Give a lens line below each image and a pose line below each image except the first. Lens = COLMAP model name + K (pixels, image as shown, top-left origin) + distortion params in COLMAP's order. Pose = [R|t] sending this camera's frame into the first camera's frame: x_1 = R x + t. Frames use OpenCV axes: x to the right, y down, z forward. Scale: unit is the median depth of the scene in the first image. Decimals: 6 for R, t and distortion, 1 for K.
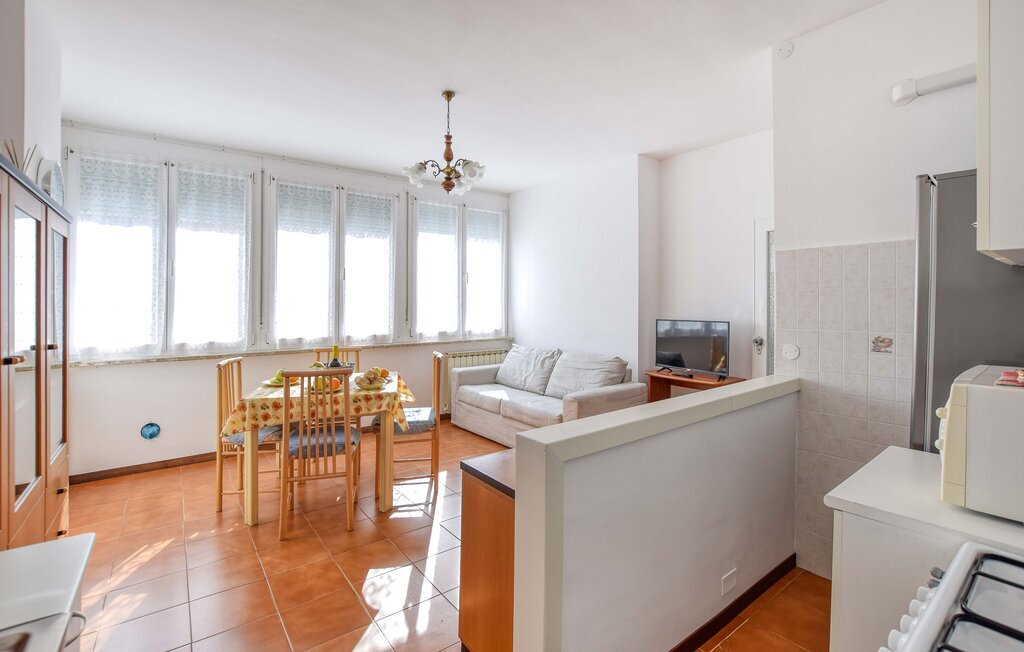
lens RADIAL K [[451.7, 0, 507.0], [0, 451.7, 306.0], [0, 0, 1]] dist [-0.031910, -0.000036]
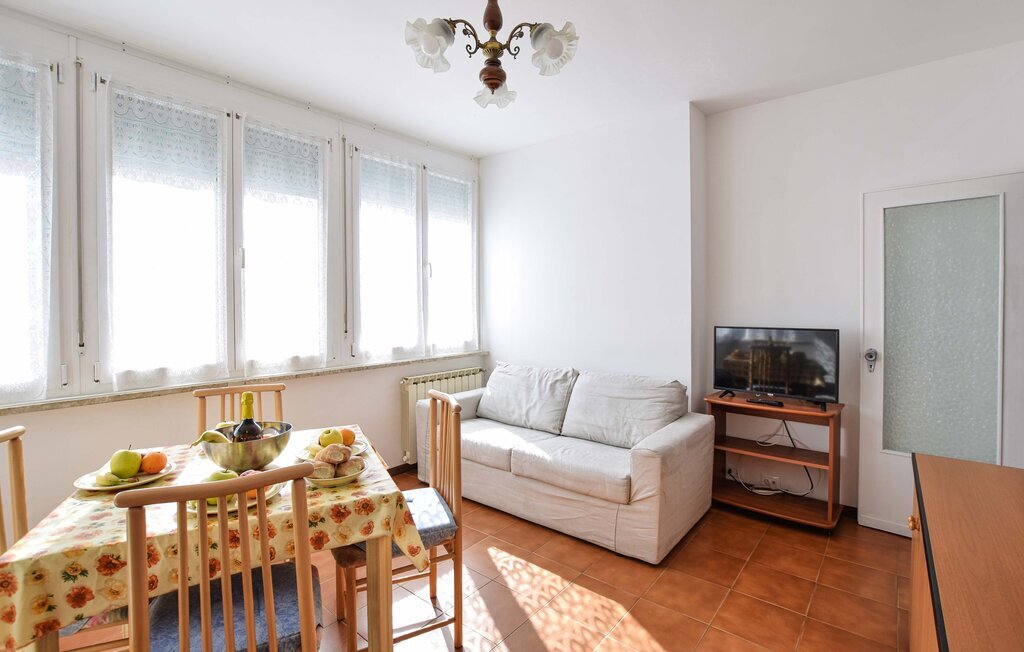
lens RADIAL K [[458.5, 0, 517.9], [0, 458.5, 319.5], [0, 0, 1]] dist [-0.024211, 0.000498]
pose [[0.970744, -0.011757, 0.239831, -0.162802], [0.005880, 0.999665, 0.025203, -0.003063], [-0.240047, -0.023055, 0.970488, 0.340237]]
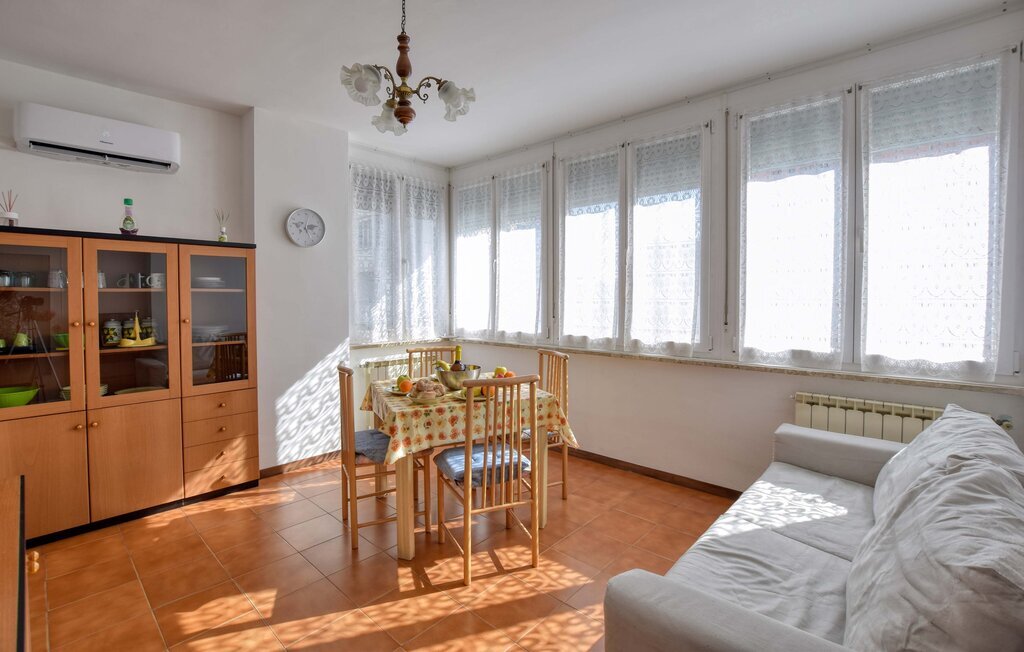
lens RADIAL K [[451.7, 0, 507.0], [0, 451.7, 306.0], [0, 0, 1]] dist [-0.031910, -0.000036]
pose [[0.194062, 0.023803, -0.980700, 0.364546], [-0.002985, 0.999715, 0.023674, -0.006798], [0.980985, -0.001667, 0.194078, 0.702191]]
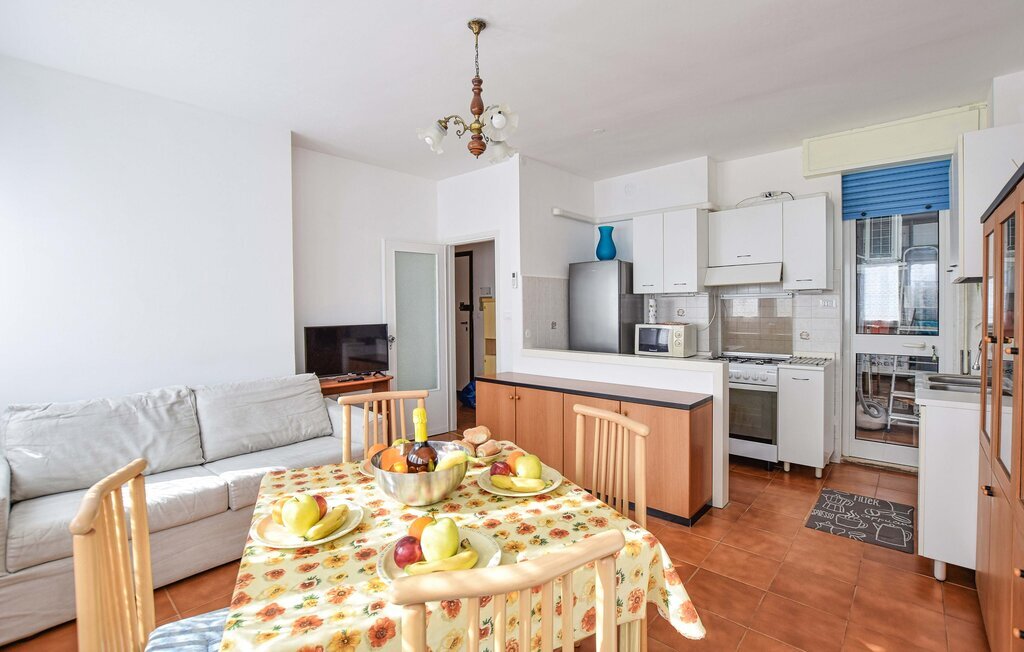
lens RADIAL K [[458.5, 0, 517.9], [0, 458.5, 319.5], [0, 0, 1]] dist [-0.024211, 0.000498]
pose [[-0.207050, -0.020887, 0.978107, -0.611616], [0.014224, 0.999602, 0.024357, 0.000922], [-0.978227, 0.018956, -0.206671, 0.763695]]
